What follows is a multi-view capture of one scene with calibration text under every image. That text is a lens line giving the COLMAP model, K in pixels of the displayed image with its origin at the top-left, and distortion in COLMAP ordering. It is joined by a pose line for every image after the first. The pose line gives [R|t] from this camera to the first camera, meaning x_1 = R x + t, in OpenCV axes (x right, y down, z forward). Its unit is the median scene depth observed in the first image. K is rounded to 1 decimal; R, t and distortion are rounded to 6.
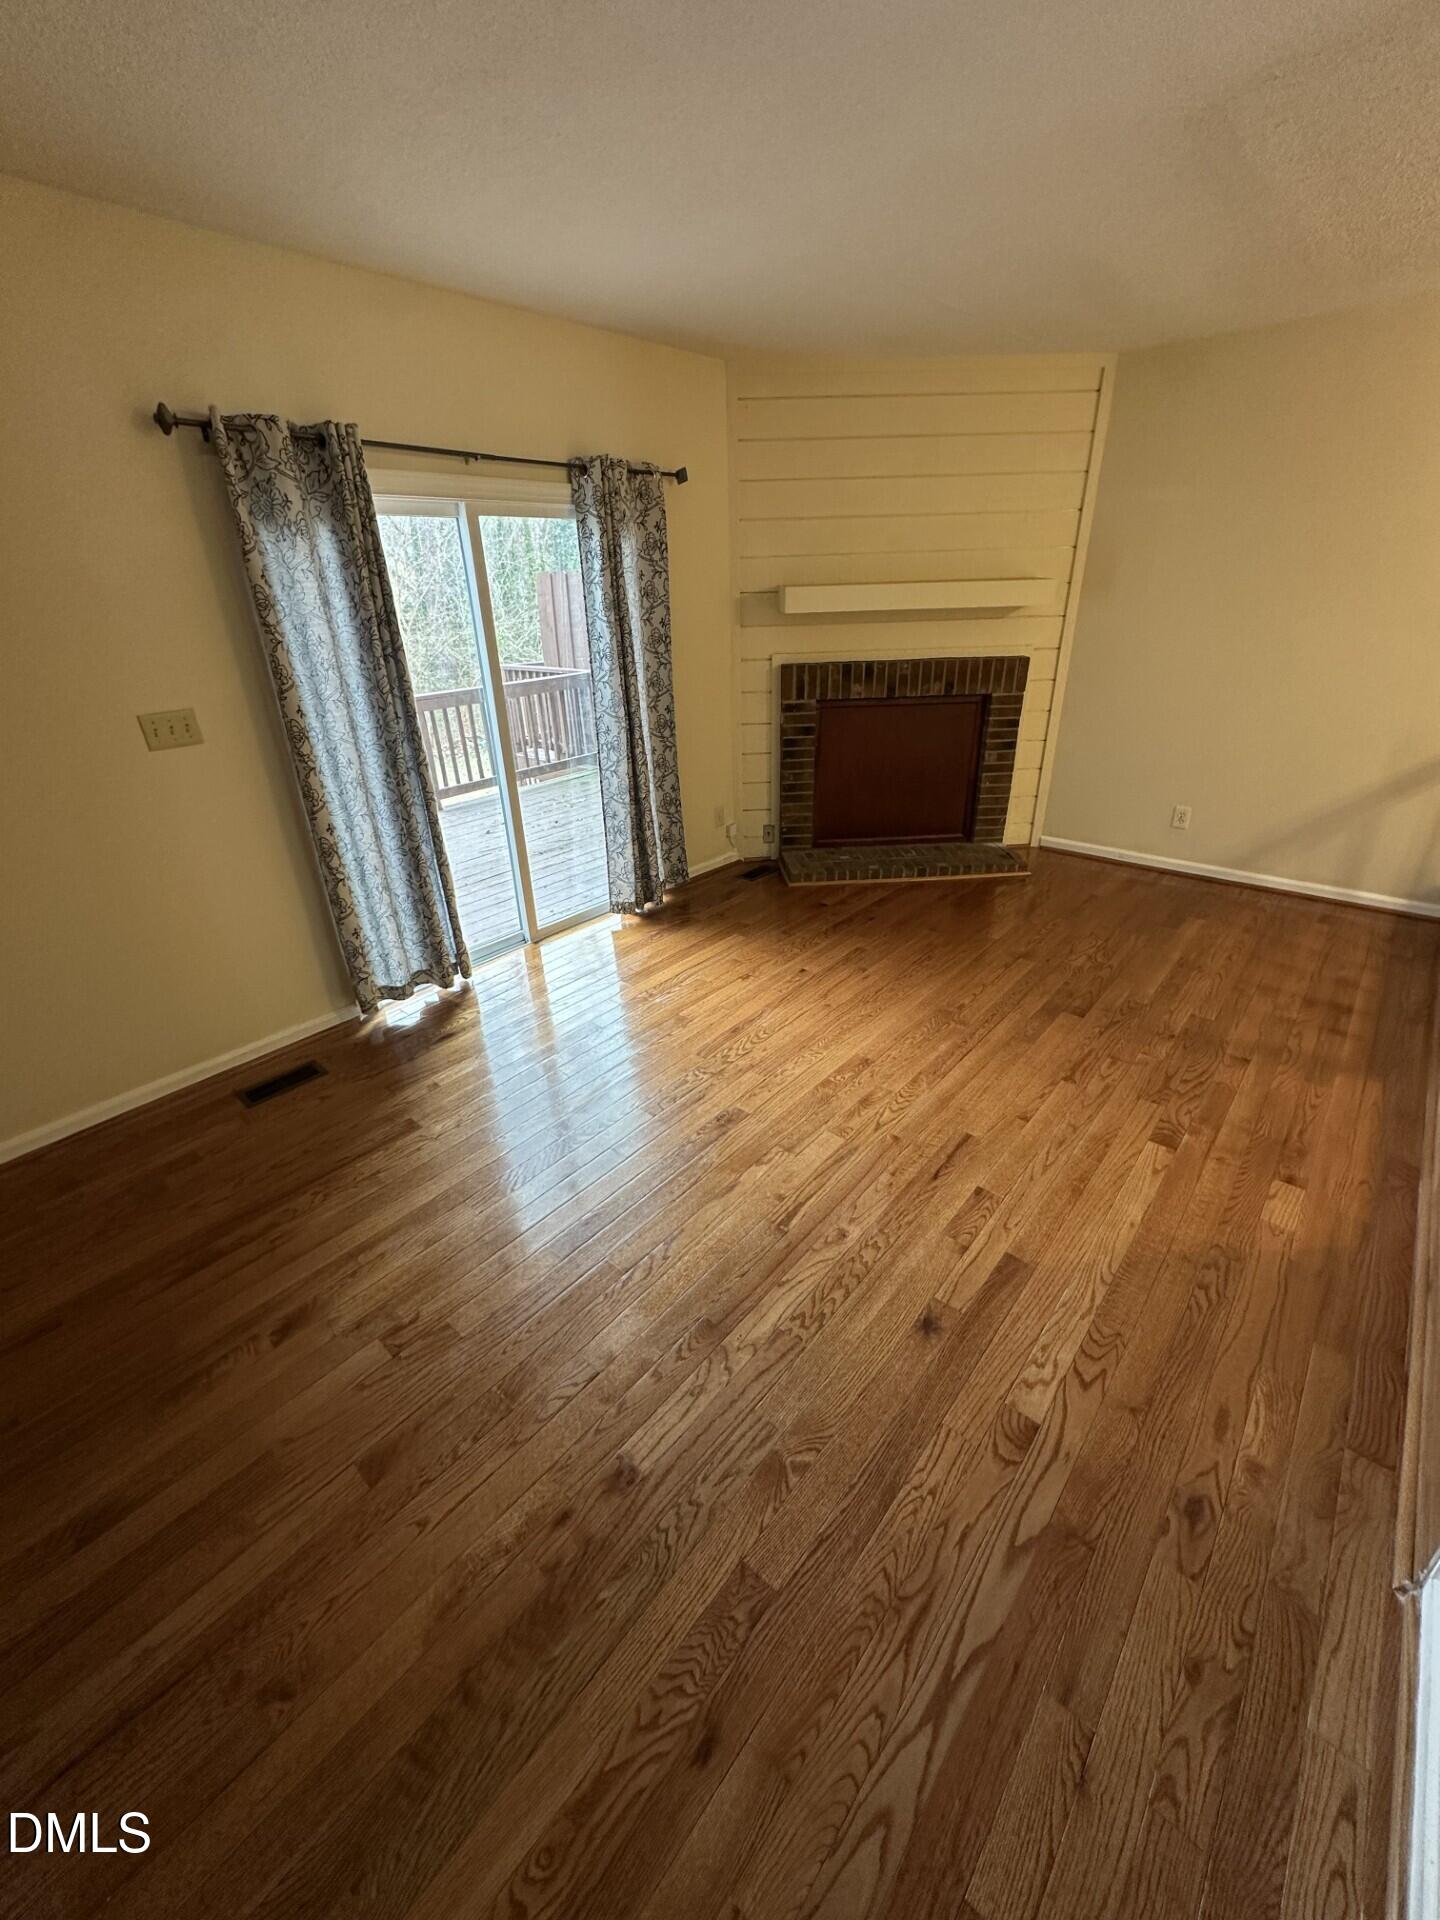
lens RADIAL K [[765.8, 0, 717.2], [0, 765.8, 957.0], [0, 0, 1]] dist [-0.004186, 0.001067]
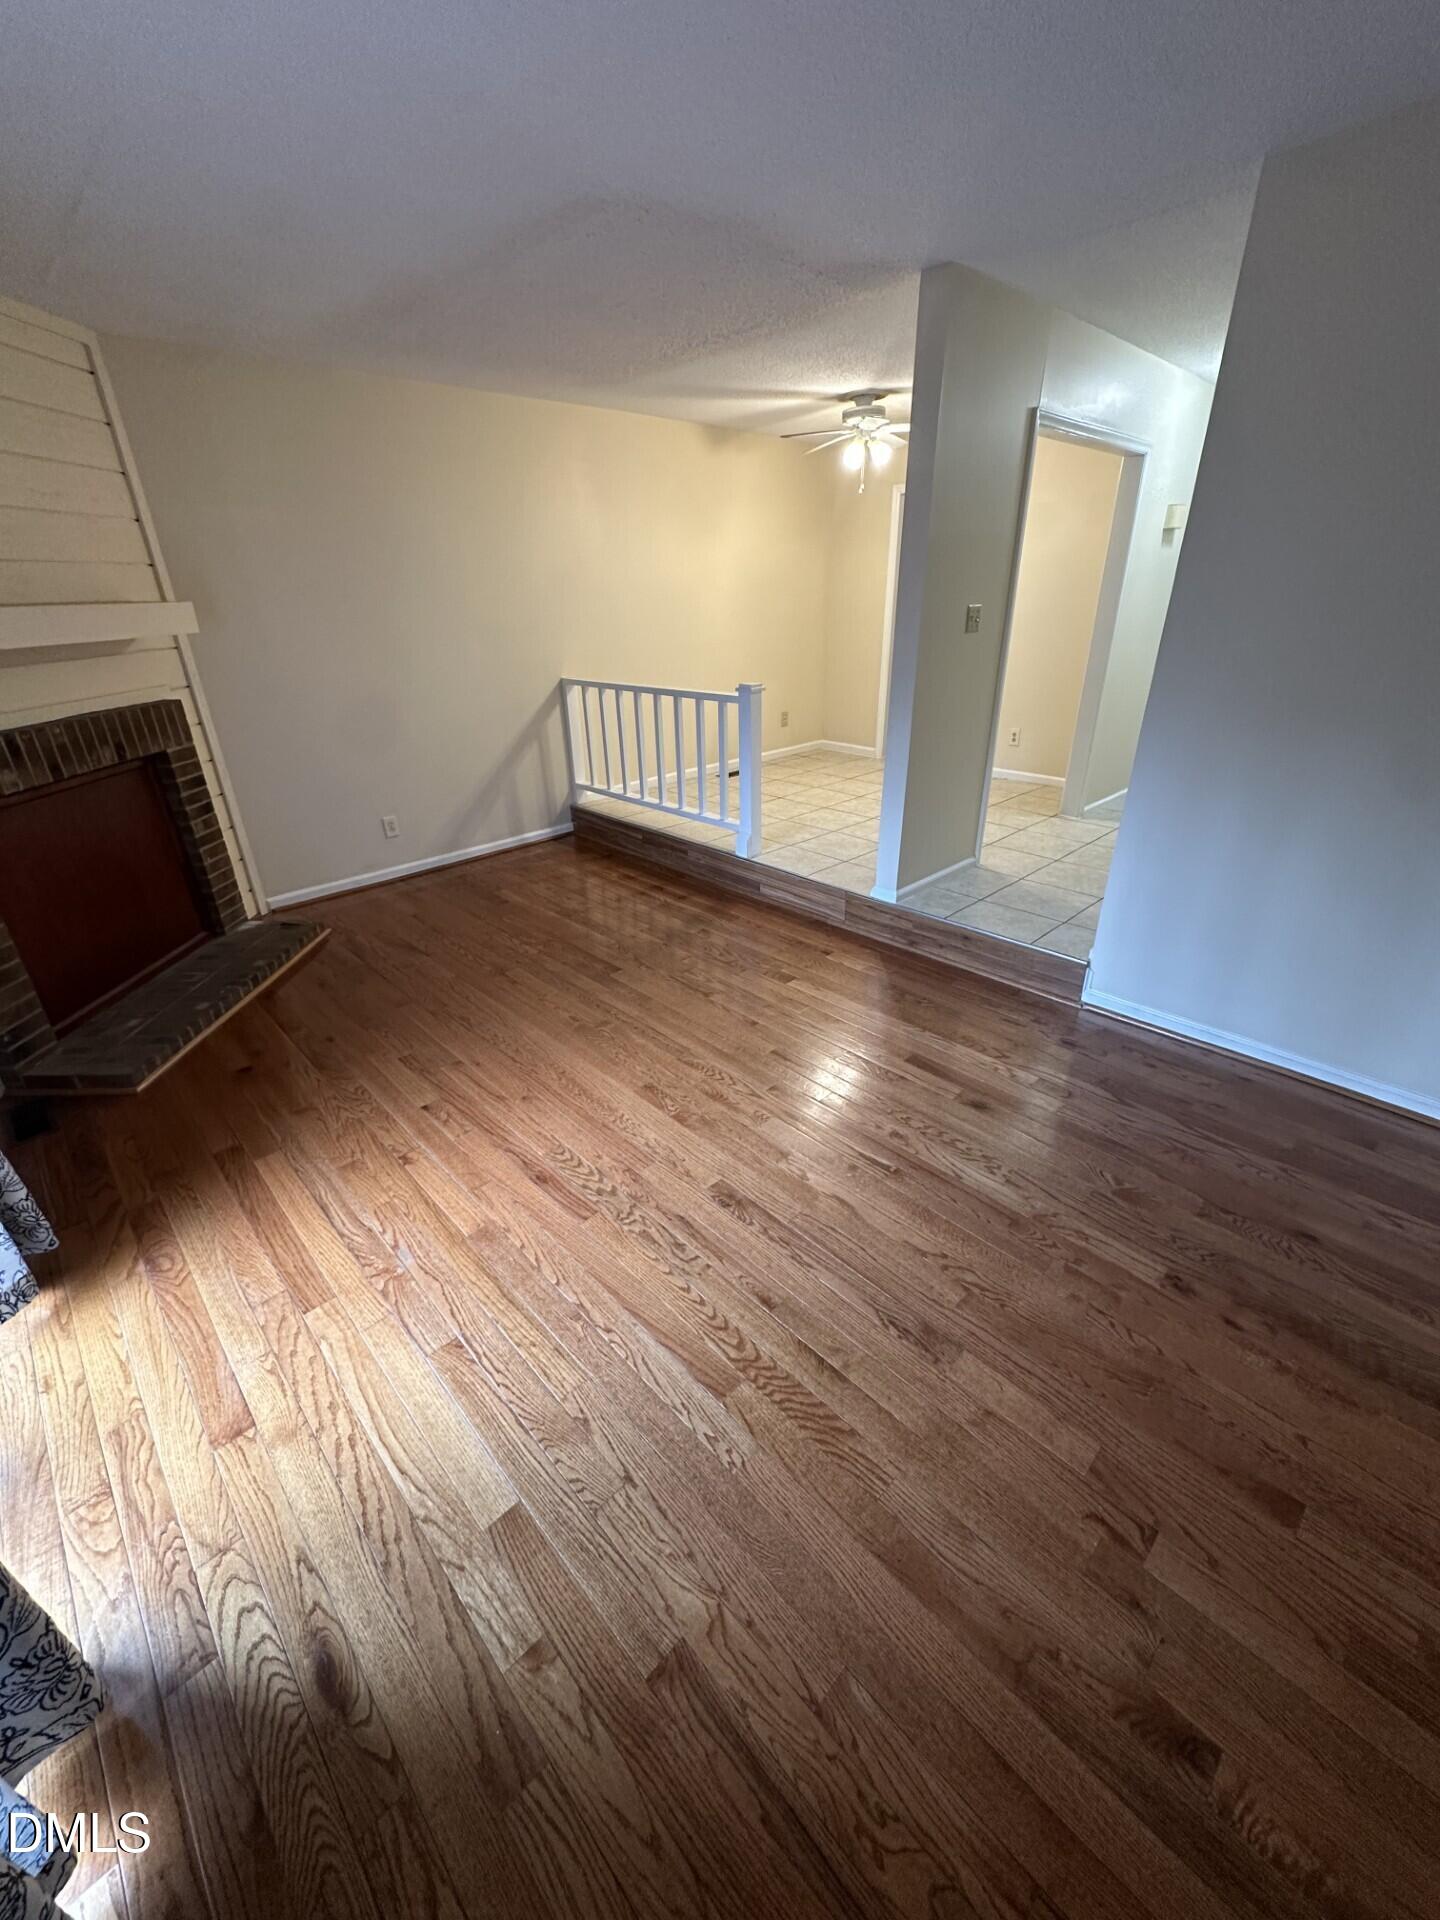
lens RADIAL K [[765.8, 0, 718.1], [0, 765.8, 959.1], [0, 0, 1]] dist [-0.004186, 0.001067]
pose [[0.085912, -0.411247, 0.907466, -0.456221], [0.458972, 0.824764, 0.330316, -0.206378], [-0.884287, 0.388124, 0.259608, 0.475904]]
